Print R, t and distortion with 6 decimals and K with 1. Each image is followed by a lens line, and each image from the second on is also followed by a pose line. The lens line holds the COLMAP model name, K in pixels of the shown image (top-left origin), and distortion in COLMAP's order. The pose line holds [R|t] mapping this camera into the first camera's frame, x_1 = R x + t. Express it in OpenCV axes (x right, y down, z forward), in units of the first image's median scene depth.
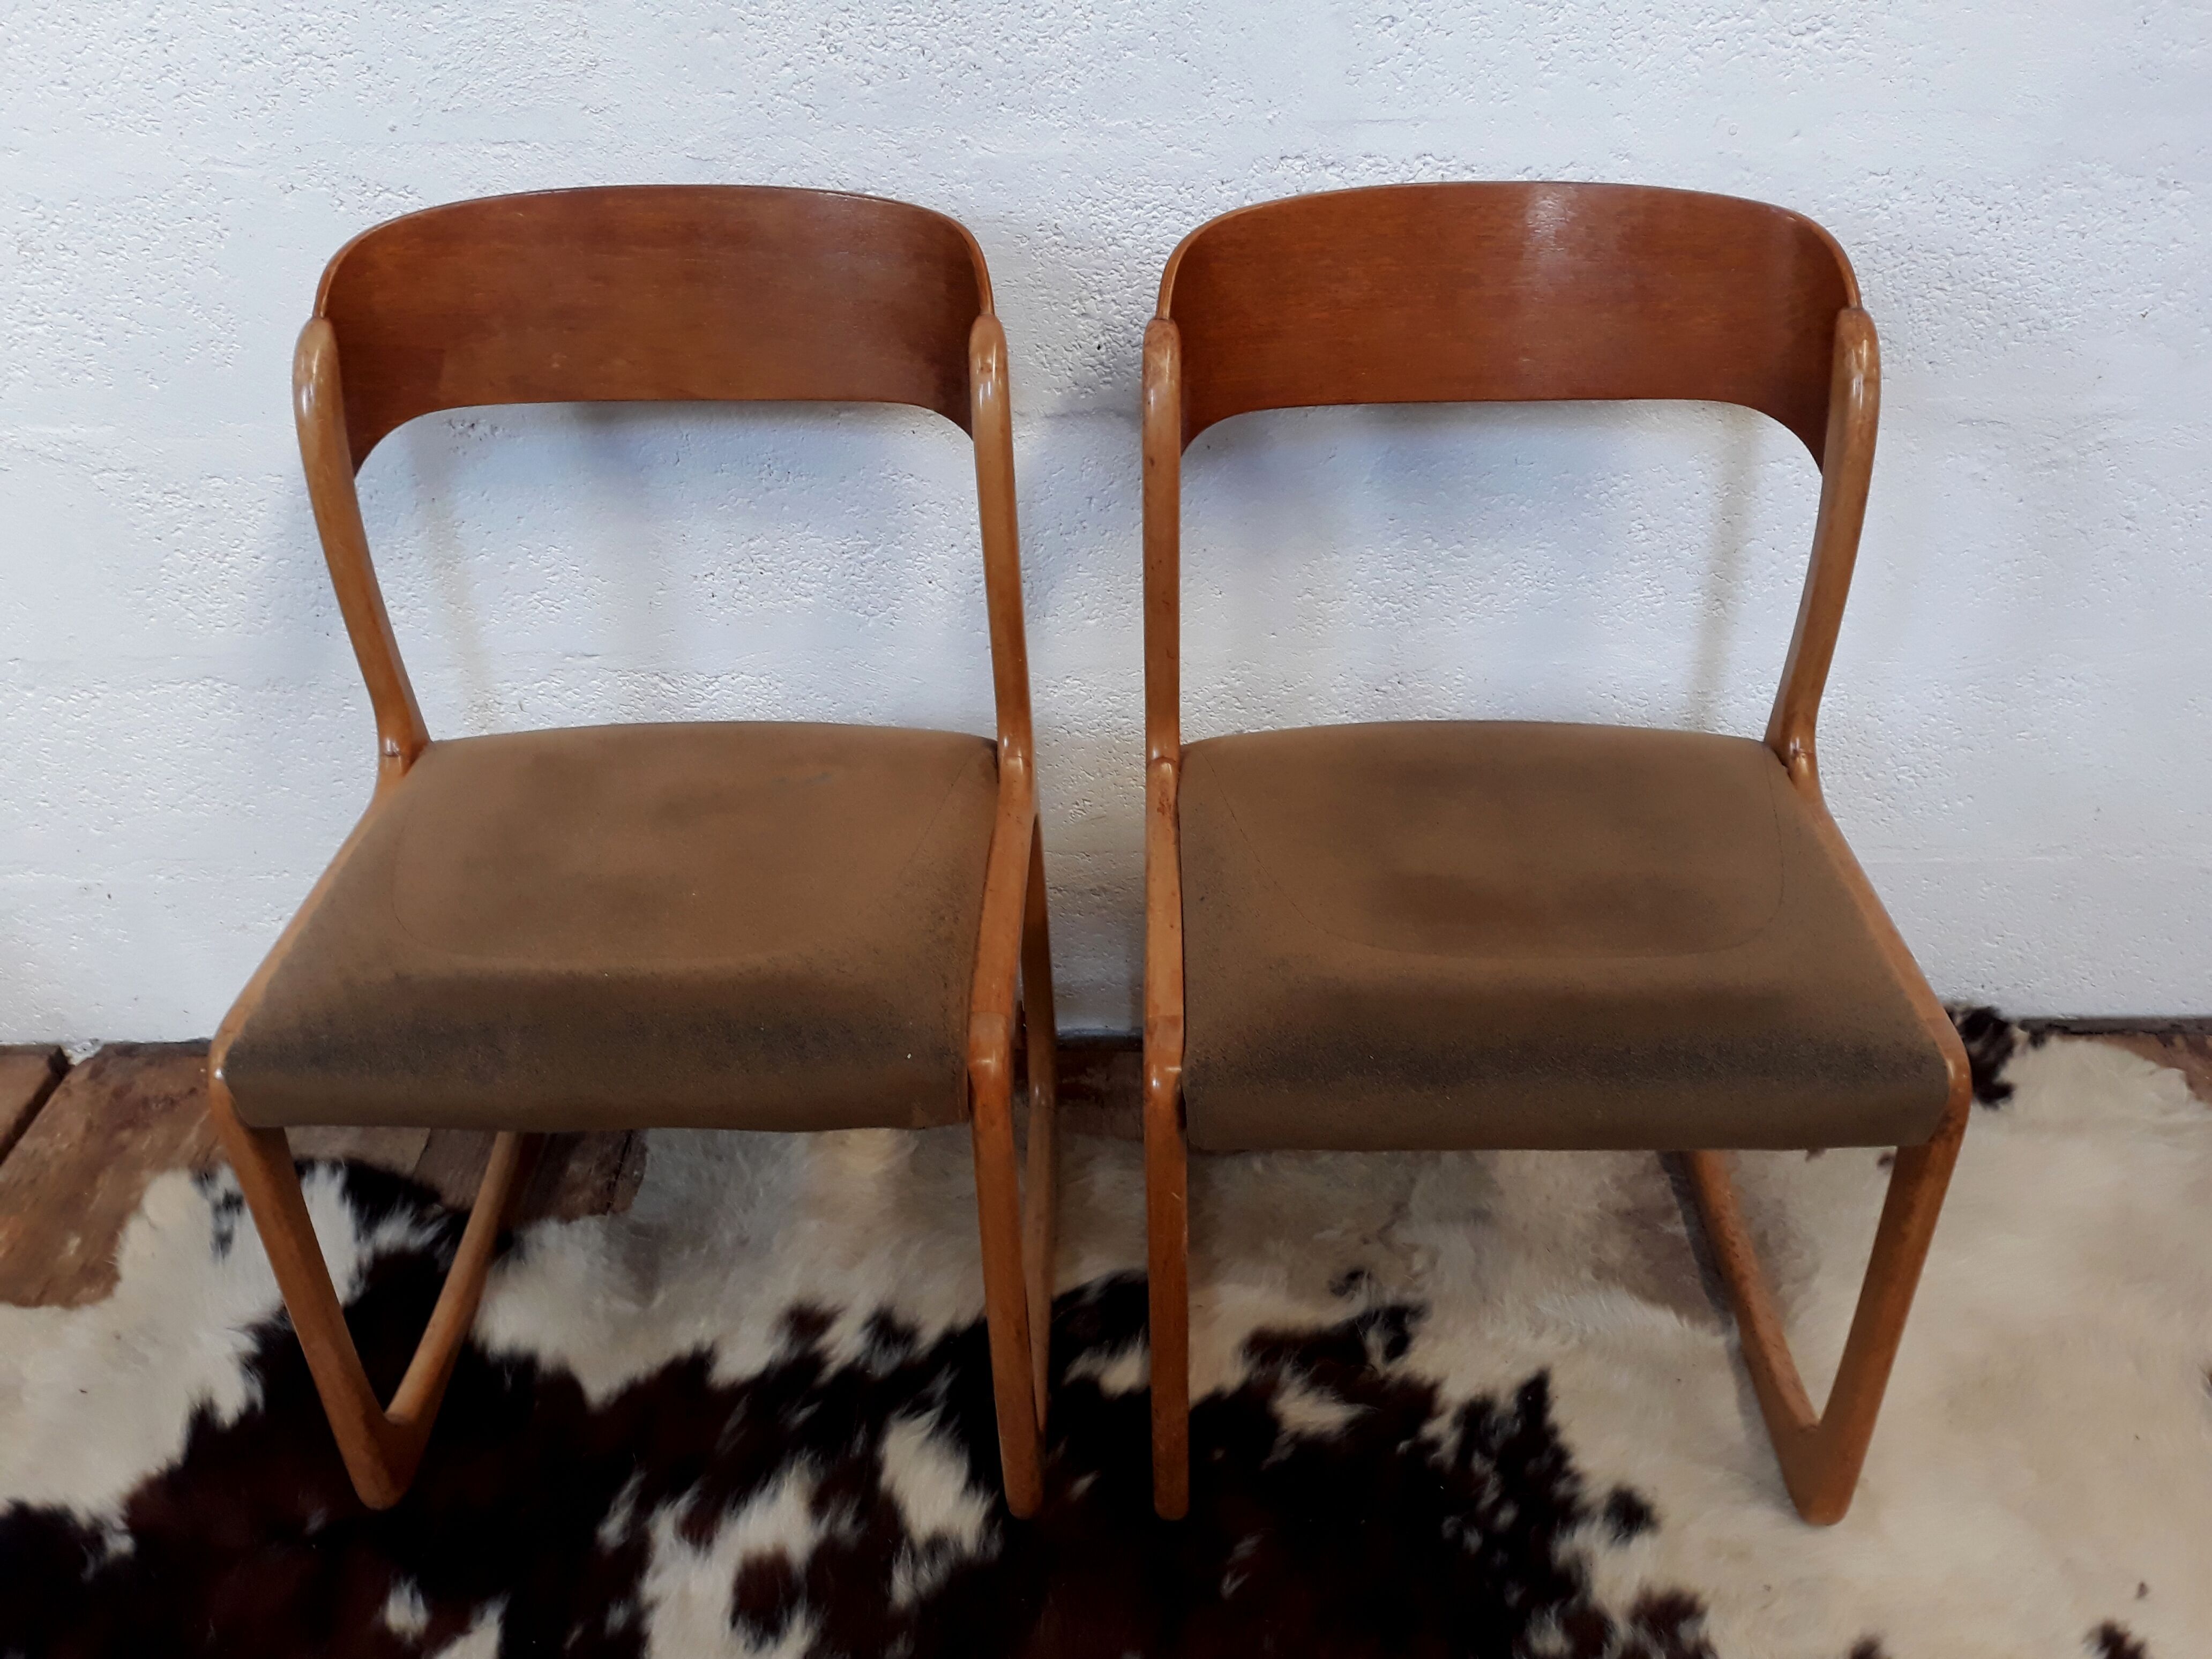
lens RADIAL K [[1749.4, 0, 1125.7], [0, 1749.4, 839.3], [0, 0, 1]] dist [-0.026274, 0.010865]
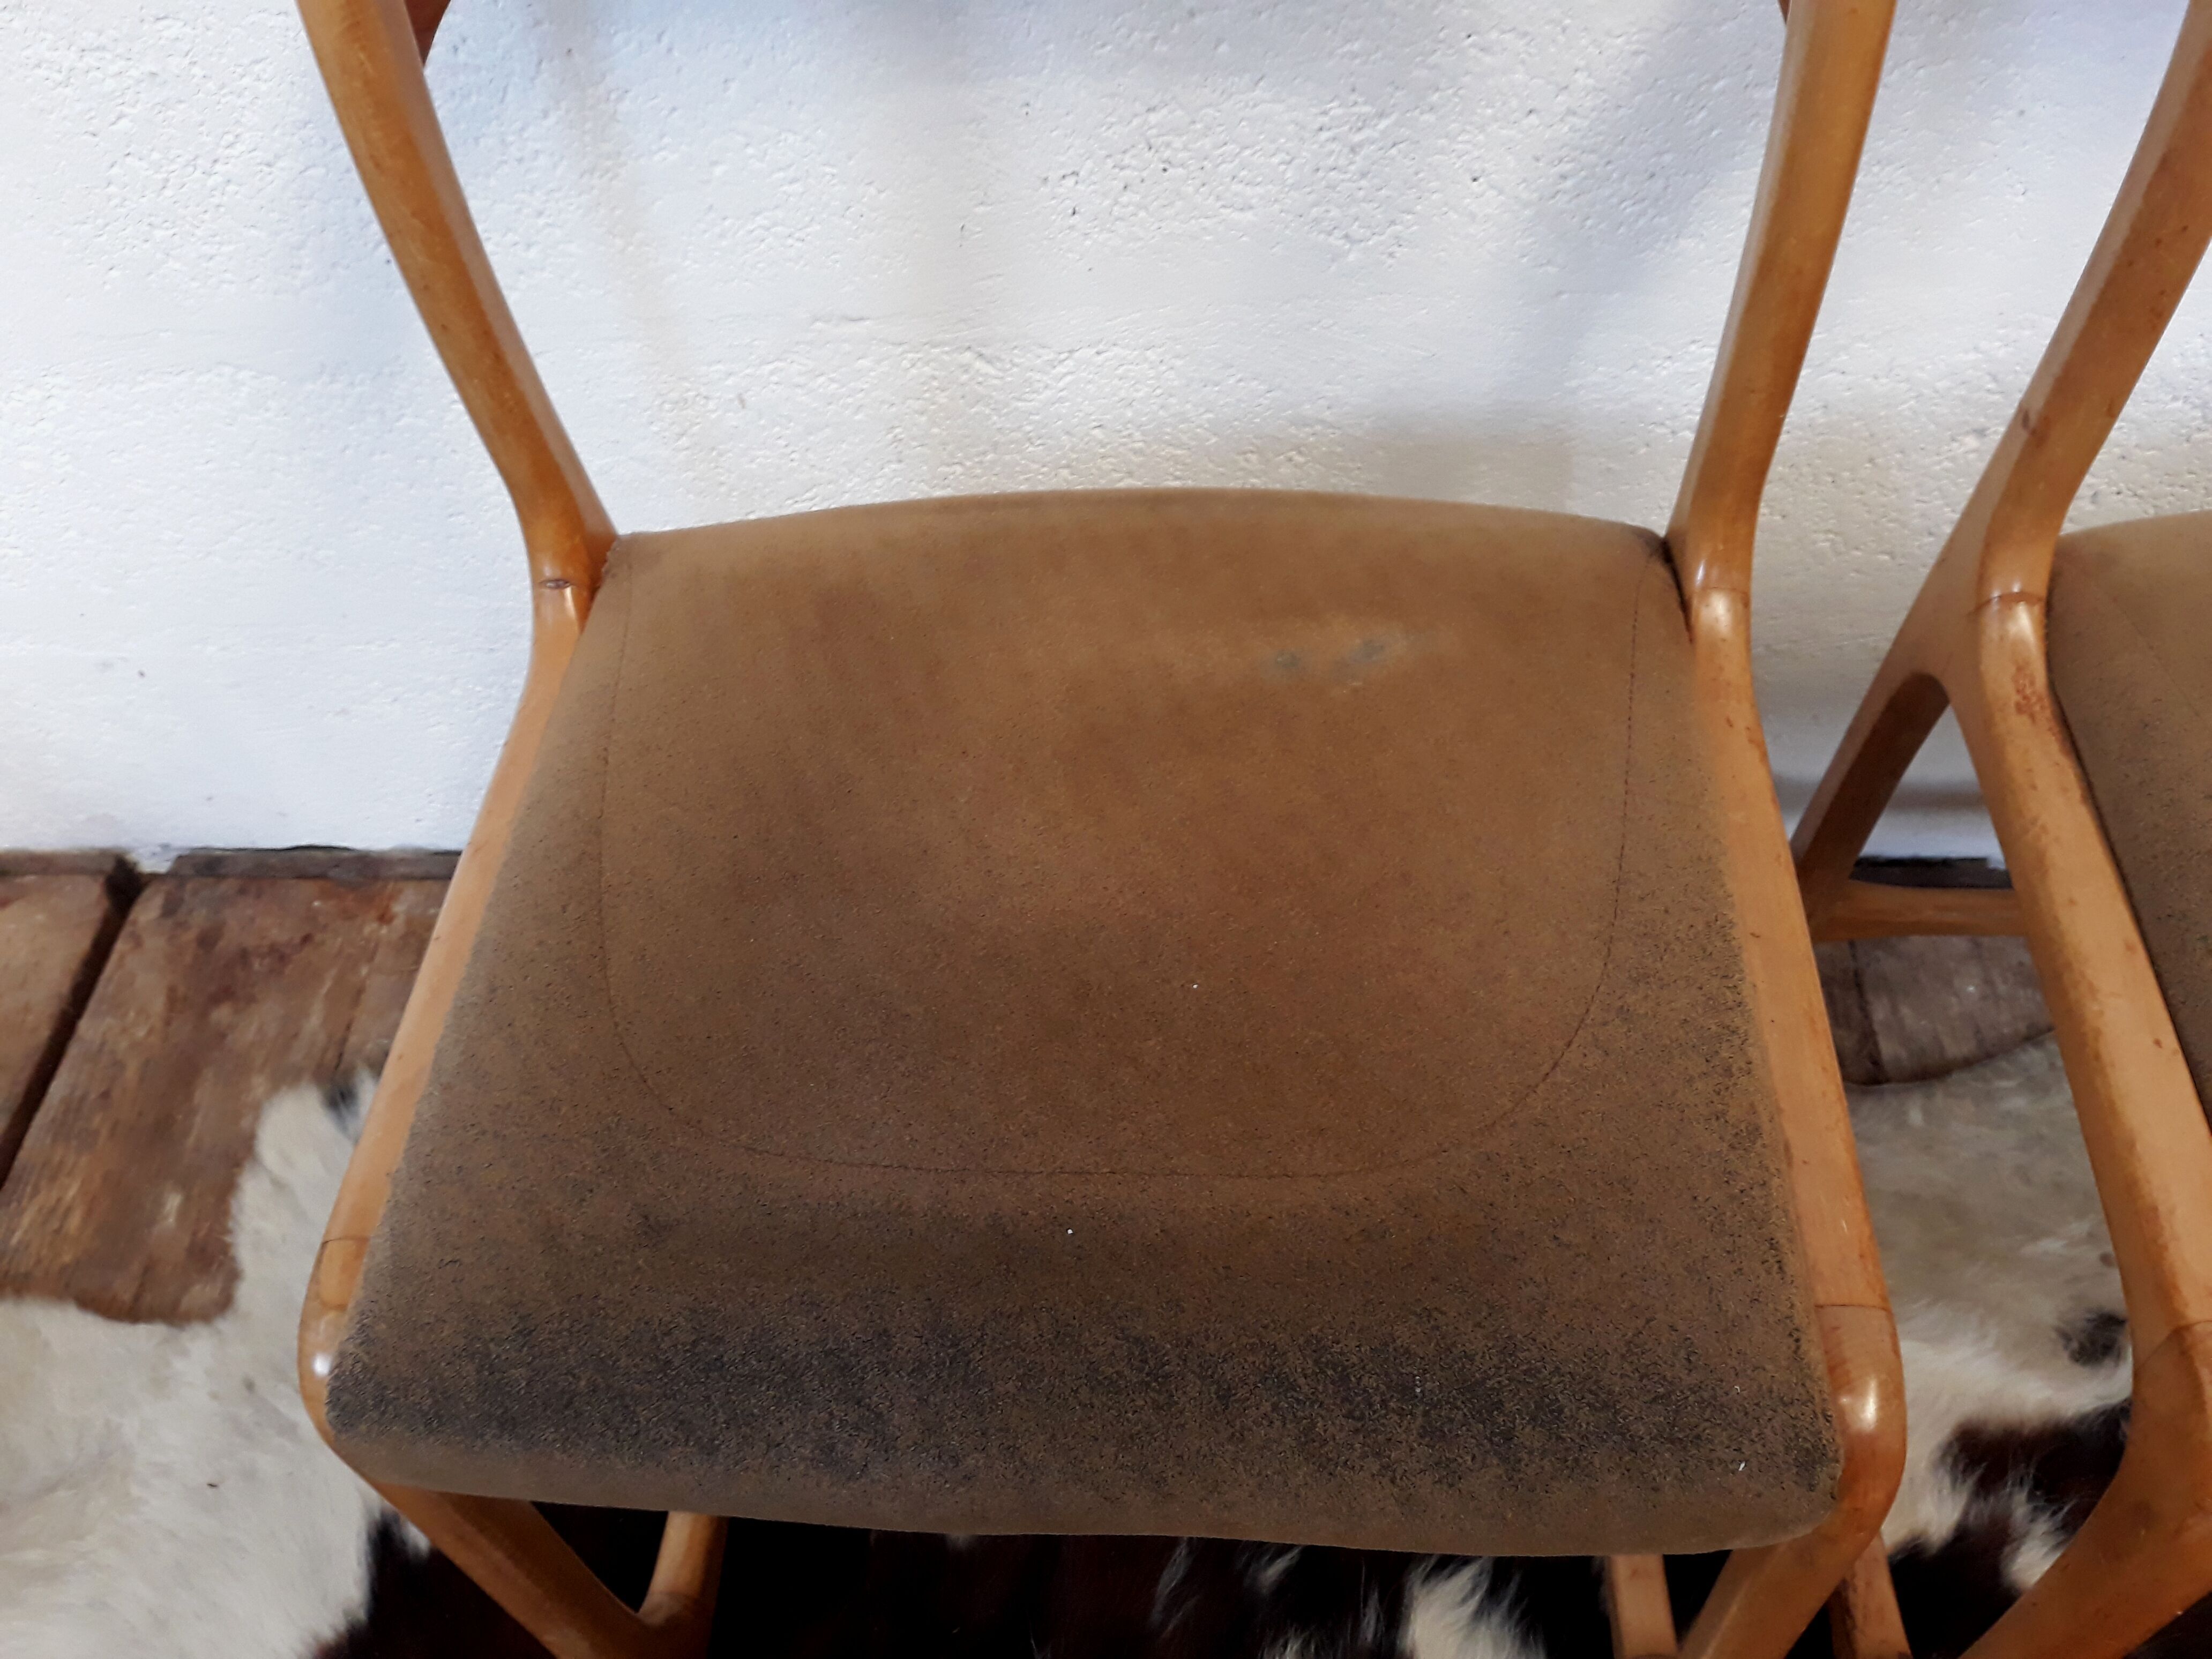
lens RADIAL K [[1764.7, 0, 1116.4], [0, 1764.7, 796.4], [0, 0, 1]] dist [-0.028385, 0.005418]
pose [[0.997258, 0.008782, -0.073482, -0.196281], [0.013852, 0.953234, 0.301917, -0.143247], [0.072697, -0.302107, 0.950498, 0.450693]]
